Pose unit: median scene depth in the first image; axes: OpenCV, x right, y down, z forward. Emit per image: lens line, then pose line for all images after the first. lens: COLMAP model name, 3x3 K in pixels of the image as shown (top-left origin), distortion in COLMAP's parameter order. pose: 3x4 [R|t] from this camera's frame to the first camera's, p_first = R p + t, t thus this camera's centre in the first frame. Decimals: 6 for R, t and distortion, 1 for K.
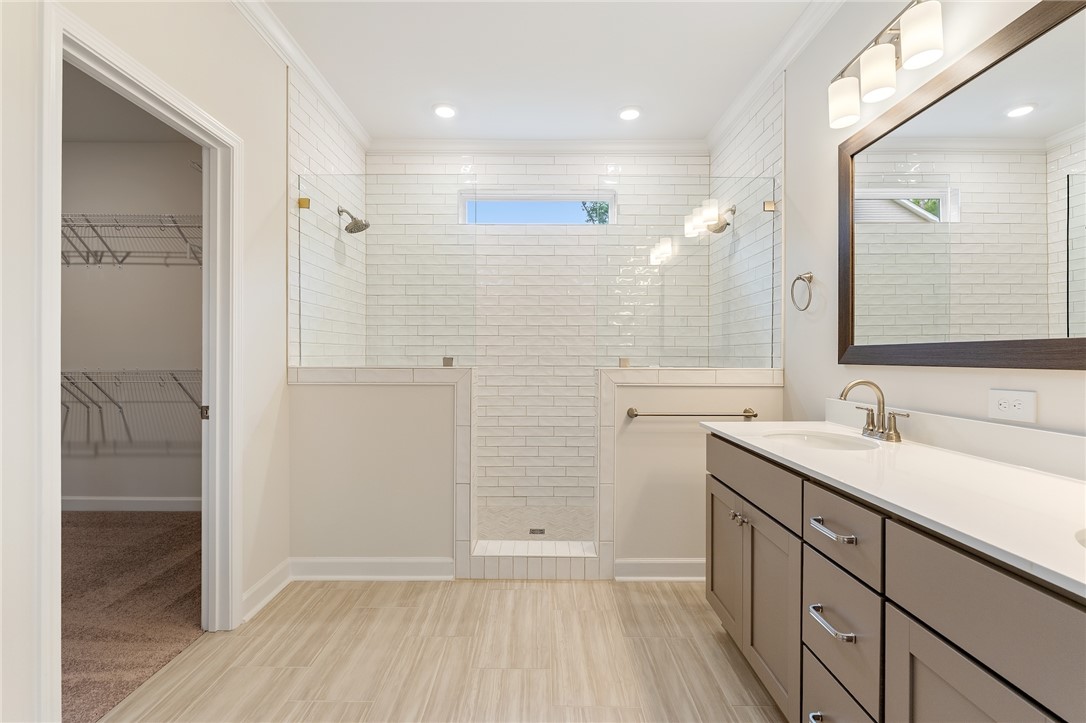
lens RADIAL K [[481.2, 0, 533.6], [0, 481.2, 361.5], [0, 0, 1]] dist [-0.004225, 0.000322]
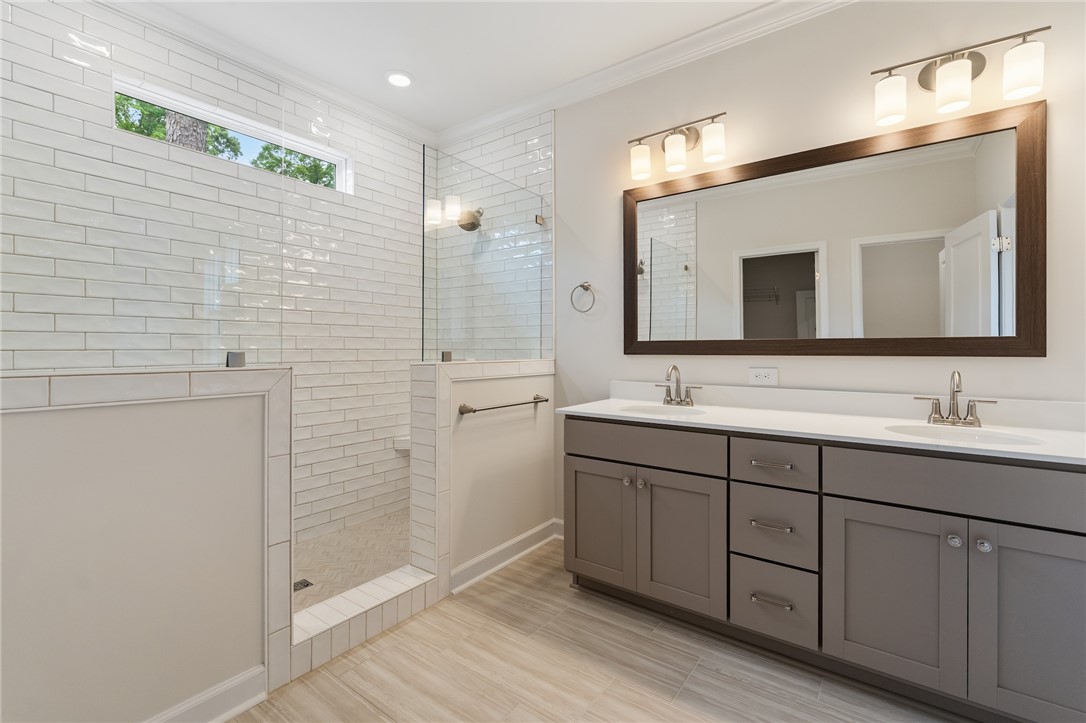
lens RADIAL K [[491.1, 0, 538.9], [0, 491.1, 351.2], [0, 0, 1]] dist [0.001170, 0.000200]
pose [[0.584915, -0.007068, 0.811064, -0.528086], [0.011261, 0.999936, 0.000594, -0.006496], [-0.811016, 0.008786, 0.584958, 0.342124]]
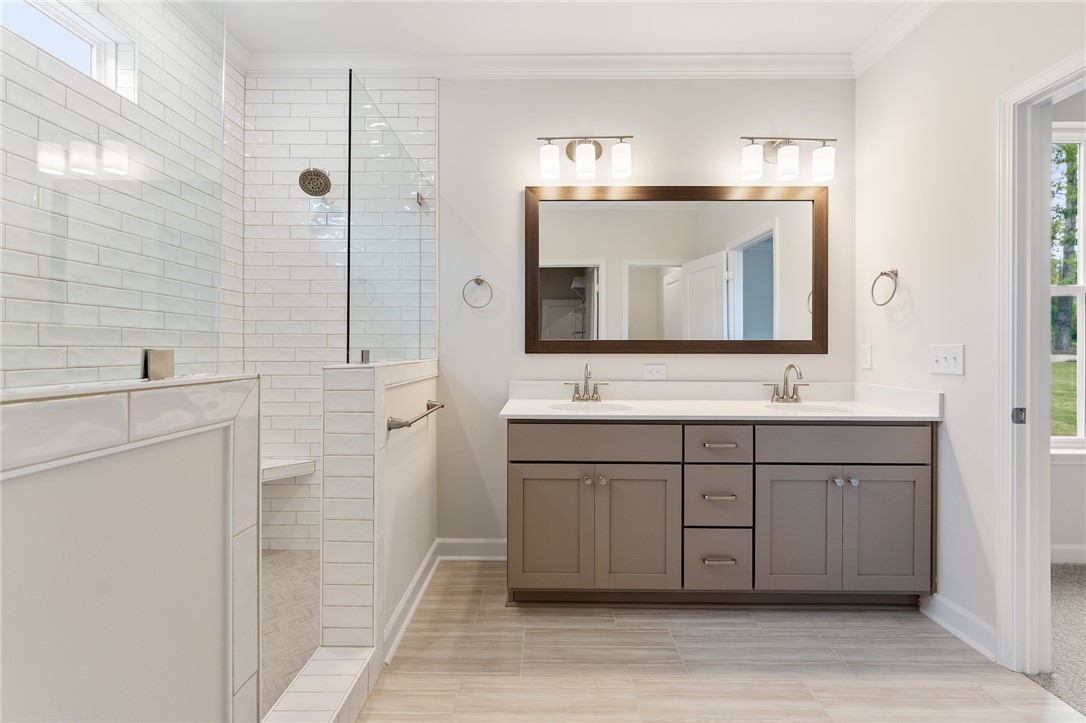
lens RADIAL K [[473.8, 0, 545.2], [0, 473.8, 351.9], [0, 0, 1]] dist [-0.002417, -0.000793]
pose [[-0.015216, -0.007901, 0.999853, -0.567163], [0.008711, 0.999930, 0.008034, -0.008289], [-0.999846, 0.008831, -0.015147, 0.837106]]
